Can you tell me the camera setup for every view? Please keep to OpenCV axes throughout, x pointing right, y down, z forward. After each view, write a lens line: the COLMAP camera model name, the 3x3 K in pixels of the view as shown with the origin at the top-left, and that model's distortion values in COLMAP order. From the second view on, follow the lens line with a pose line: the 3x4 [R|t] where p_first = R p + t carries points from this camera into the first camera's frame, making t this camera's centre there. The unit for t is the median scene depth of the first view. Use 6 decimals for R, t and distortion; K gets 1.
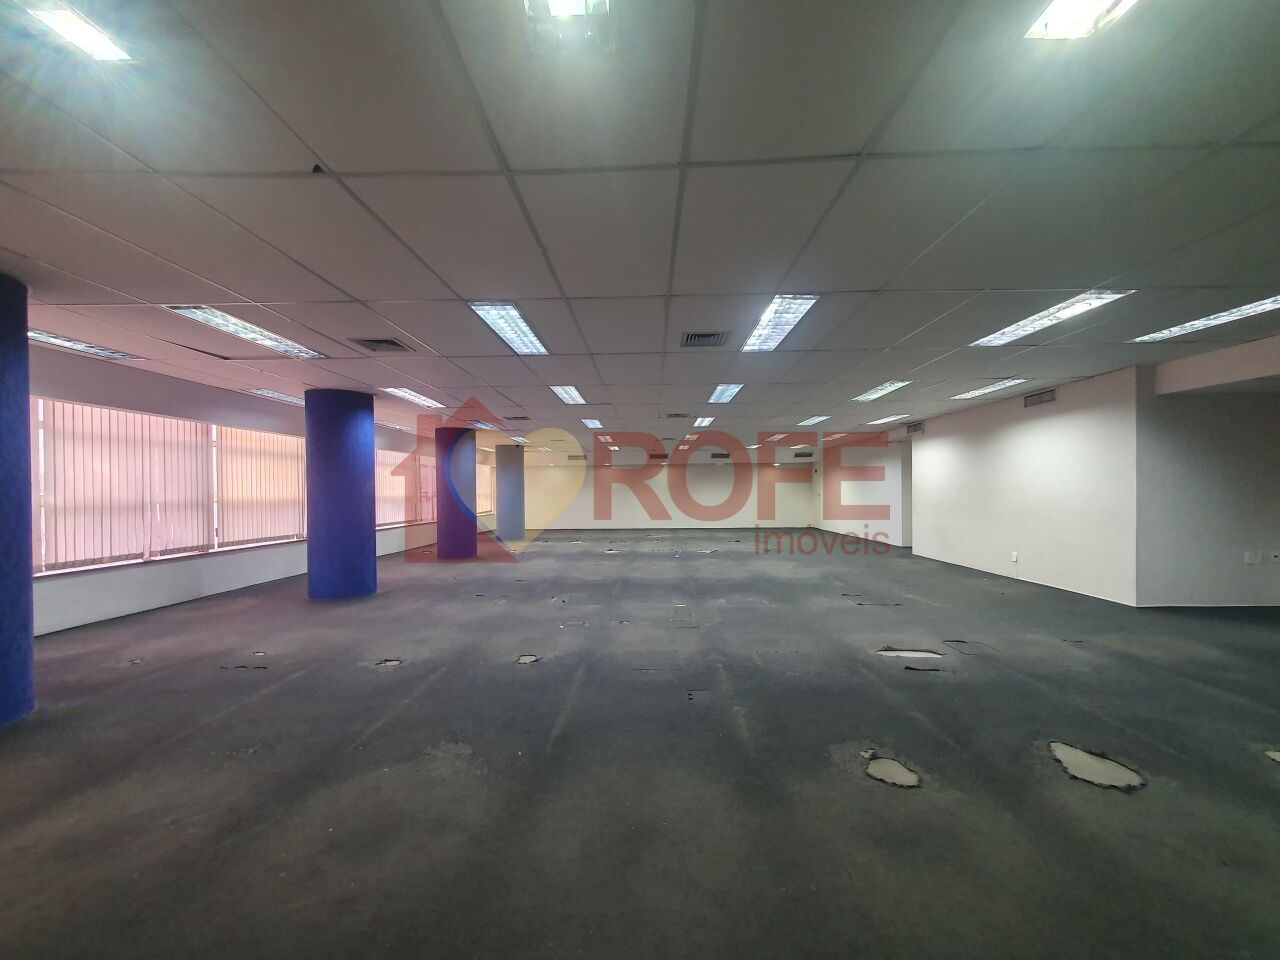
lens RADIAL K [[508.7, 0, 643.4], [0, 508.7, 491.5], [0, 0, 1]] dist [0.000990, 0.005288]
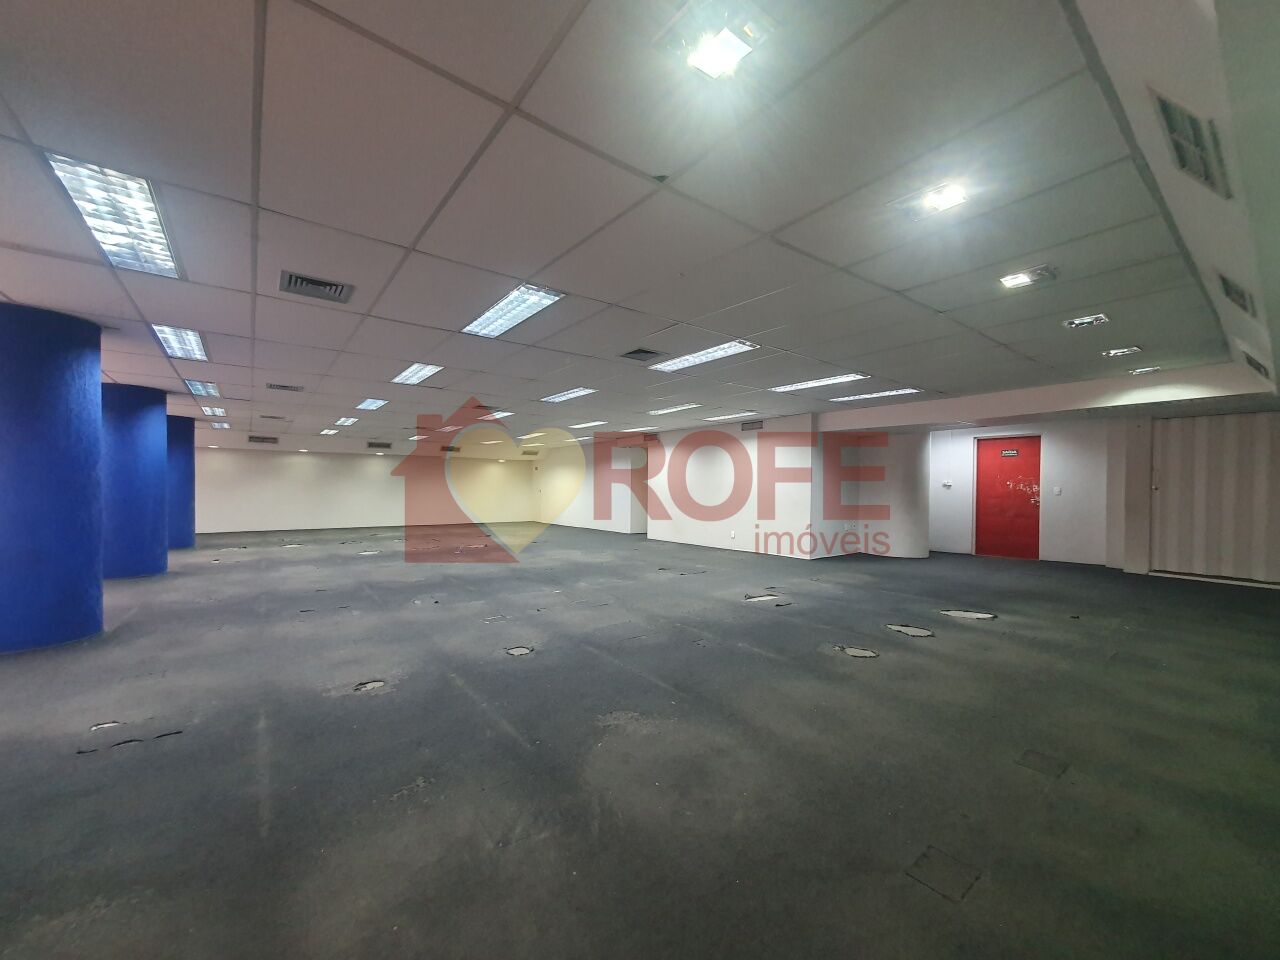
lens RADIAL K [[508.7, 0, 643.4], [0, 508.7, 491.5], [0, 0, 1]] dist [0.000990, 0.005288]
pose [[0.779411, 0.010118, 0.626431, -0.673692], [-0.013847, 0.999904, 0.001078, 0.017495], [-0.626359, -0.009514, 0.779476, 0.088133]]
